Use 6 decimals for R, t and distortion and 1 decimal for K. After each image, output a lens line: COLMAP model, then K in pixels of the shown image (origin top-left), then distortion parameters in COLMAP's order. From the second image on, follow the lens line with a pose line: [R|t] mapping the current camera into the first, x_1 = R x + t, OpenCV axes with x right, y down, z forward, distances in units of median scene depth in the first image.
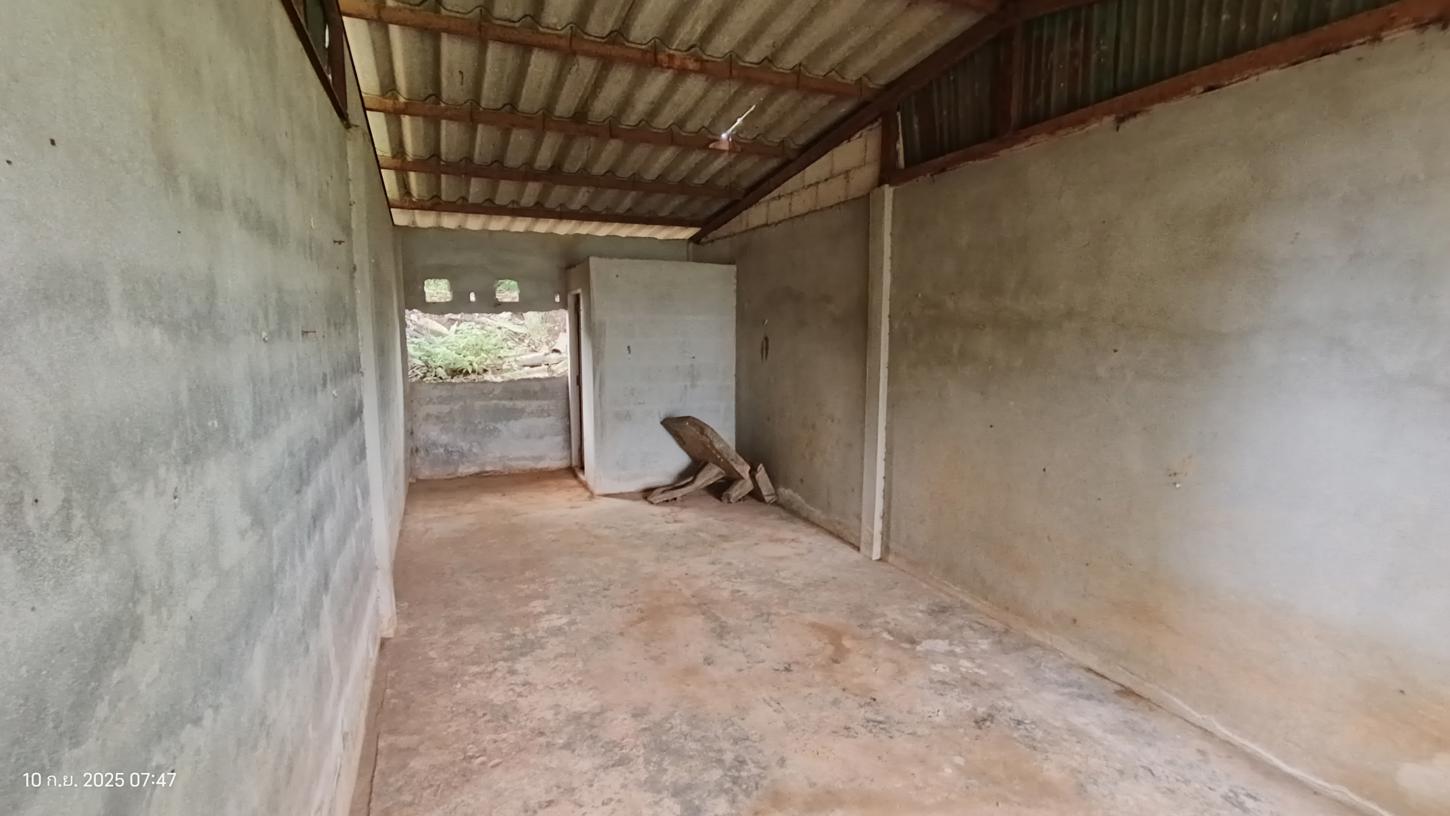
lens RADIAL K [[663.3, 0, 716.1], [0, 663.3, 408.8], [0, 0, 1]] dist [-0.027572, 0.010947]
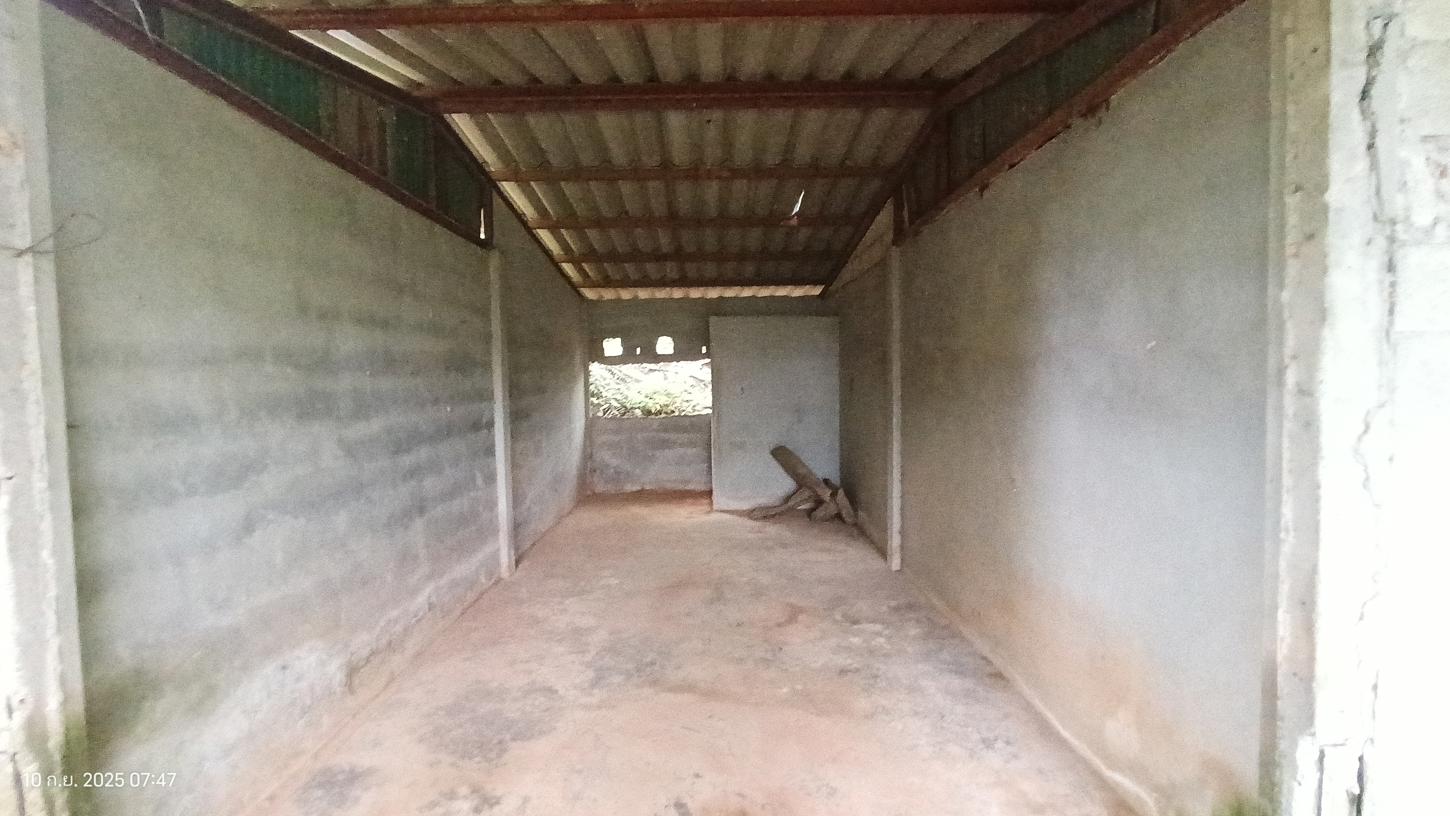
lens RADIAL K [[663.3, 0, 714.3], [0, 663.3, 404.8], [0, 0, 1]] dist [-0.027572, 0.010947]
pose [[0.925427, -0.002632, -0.378916, 0.380828], [-0.028075, 0.996751, -0.075491, 0.040045], [0.377884, 0.080500, 0.922347, -0.177524]]
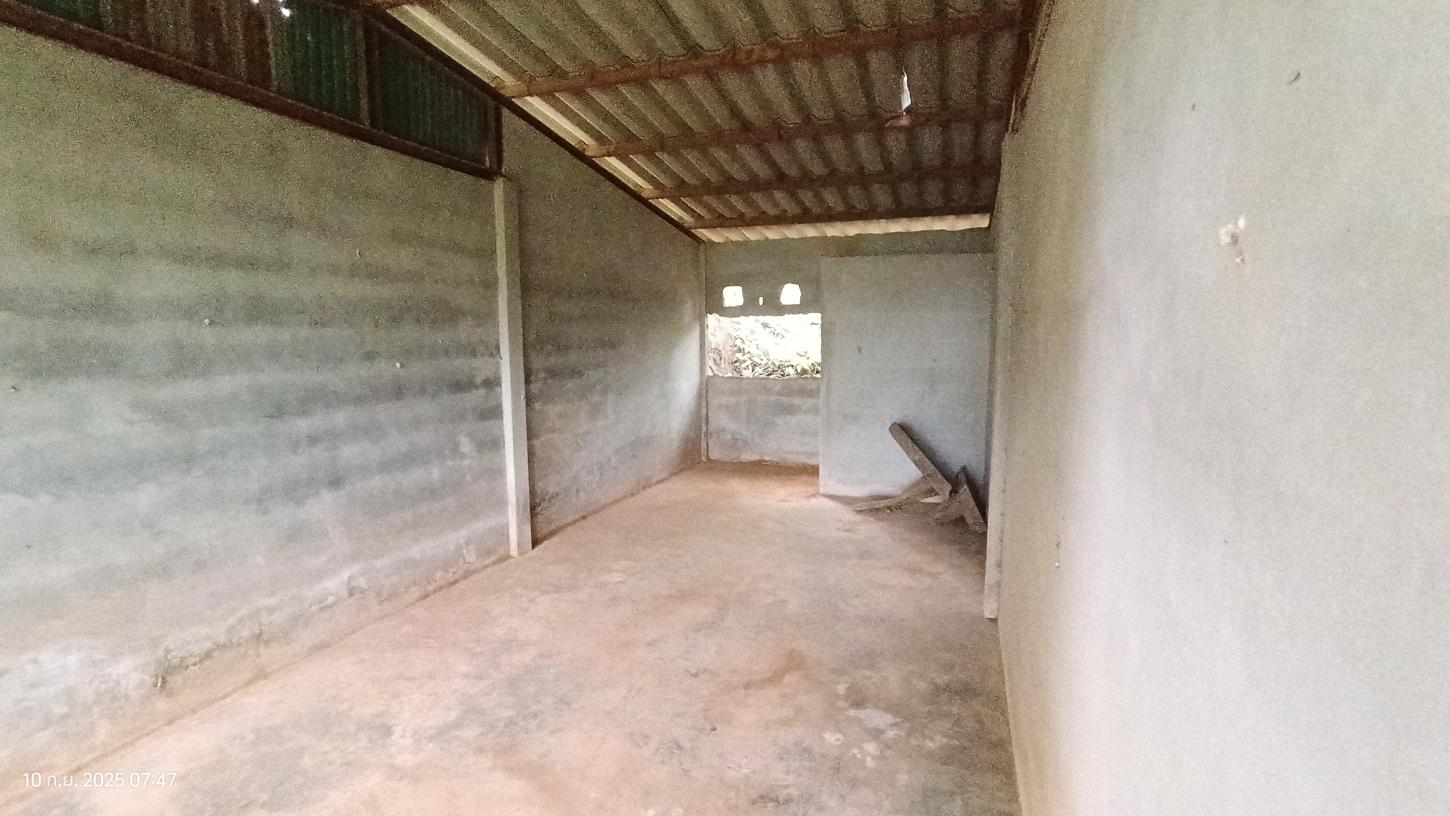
lens RADIAL K [[663.3, 0, 713.1], [0, 663.3, 409.4], [0, 0, 1]] dist [-0.027572, 0.010947]
pose [[0.735592, 0.071964, -0.673591, 0.503627], [-0.079874, 0.996619, 0.019249, -0.005538], [0.672699, 0.039643, 0.738853, 0.200012]]
